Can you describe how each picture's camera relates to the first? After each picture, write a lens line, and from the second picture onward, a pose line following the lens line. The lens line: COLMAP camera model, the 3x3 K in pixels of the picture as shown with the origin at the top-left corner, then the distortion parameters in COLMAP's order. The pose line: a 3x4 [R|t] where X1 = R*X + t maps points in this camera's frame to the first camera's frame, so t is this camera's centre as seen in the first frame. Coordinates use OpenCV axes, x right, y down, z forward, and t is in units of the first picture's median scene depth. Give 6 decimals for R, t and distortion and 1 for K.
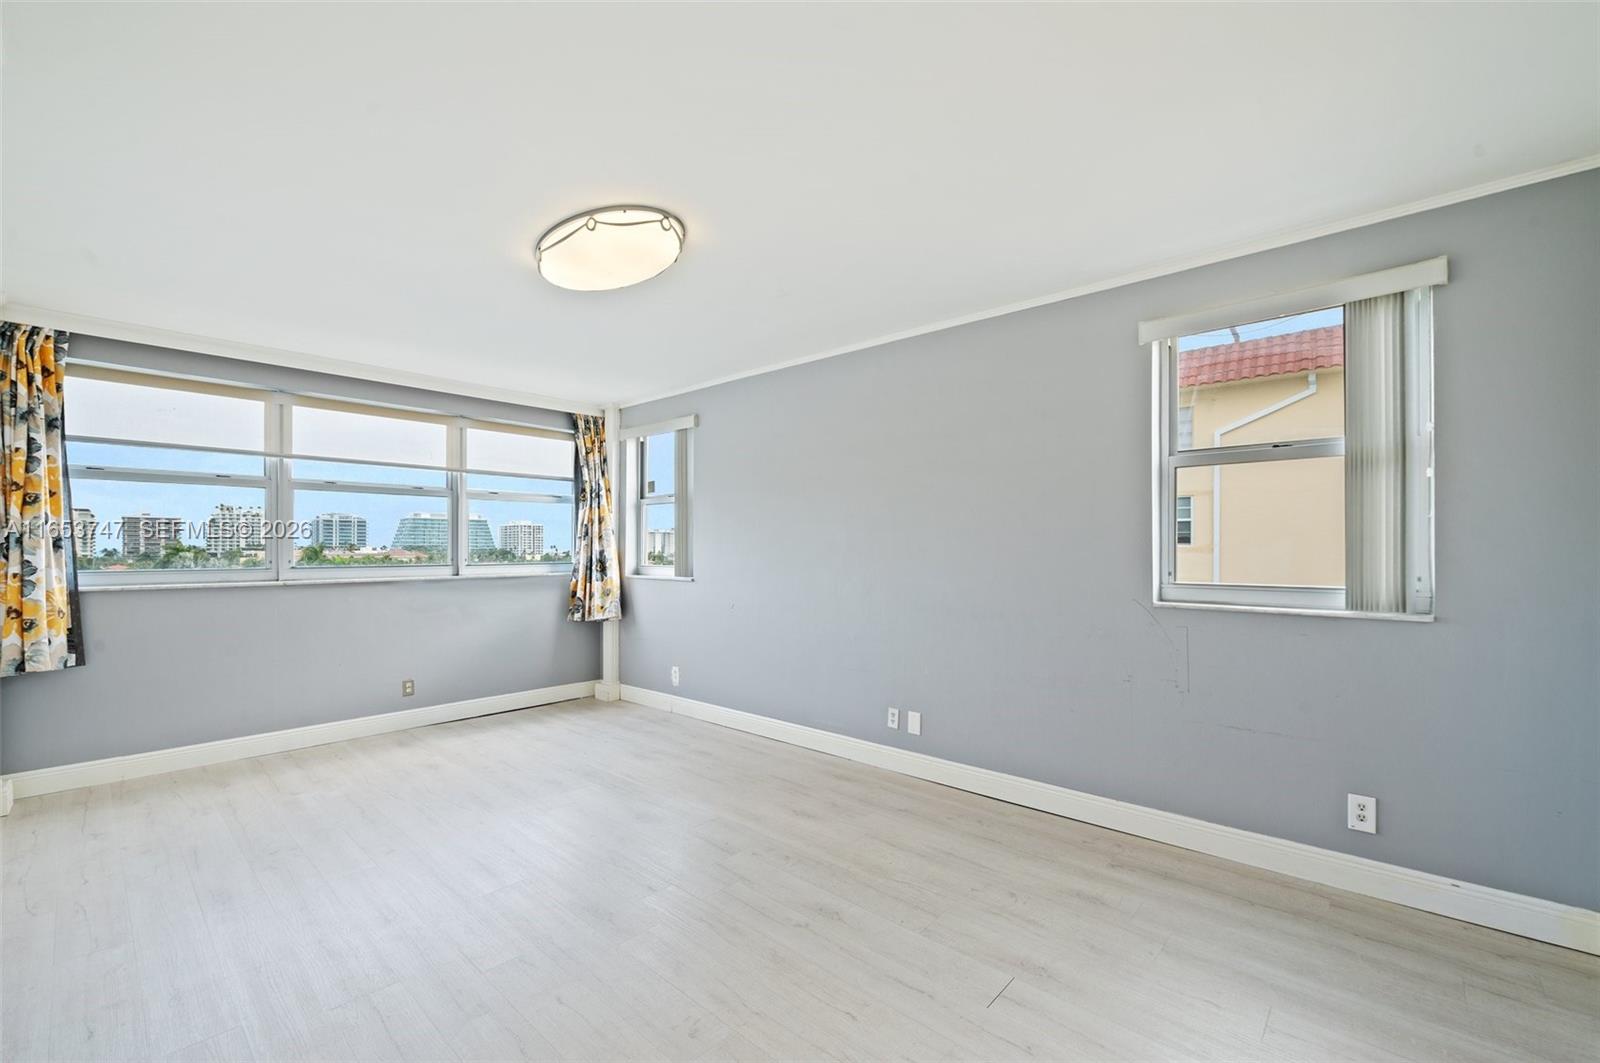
lens RADIAL K [[658.3, 0, 795.4], [0, 658.3, 548.4], [0, 0, 1]] dist [0.002199, -0.000379]
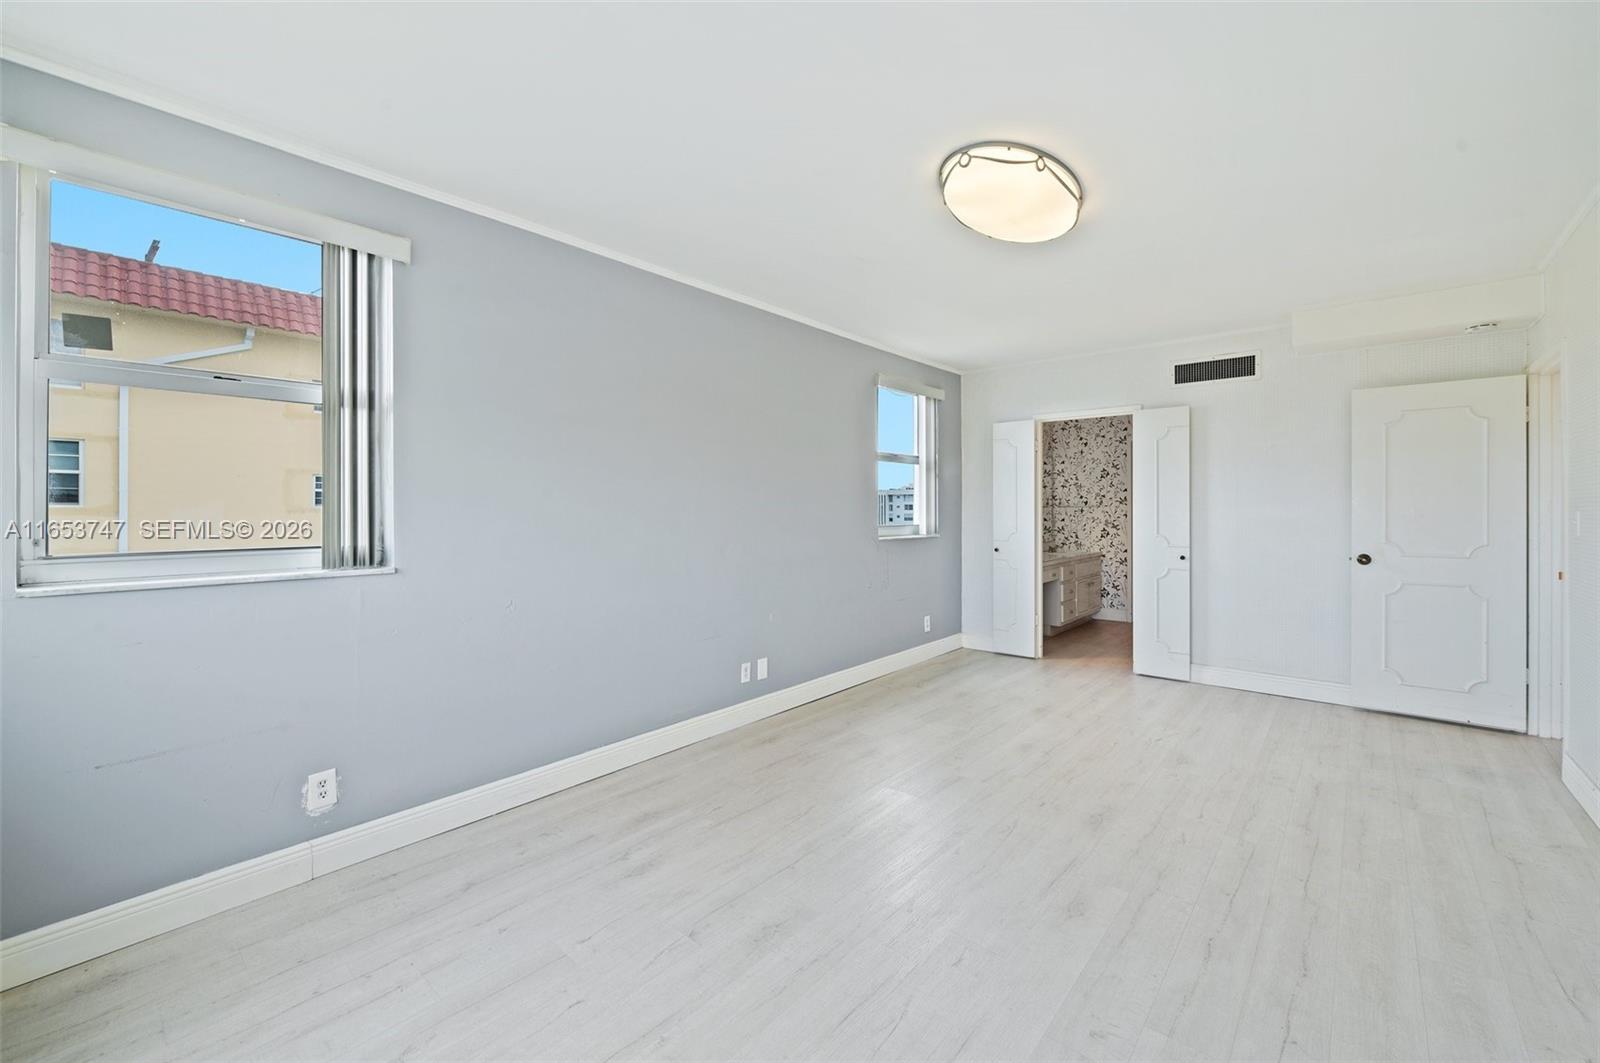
lens RADIAL K [[649.6, 0, 812.6], [0, 649.6, 515.4], [0, 0, 1]] dist [-0.000706, -0.000467]
pose [[-0.044004, -0.006094, 0.999013, -0.668796], [0.000818, 0.999981, 0.006136, 0.007573], [-0.999031, 0.001087, -0.043998, 0.737383]]
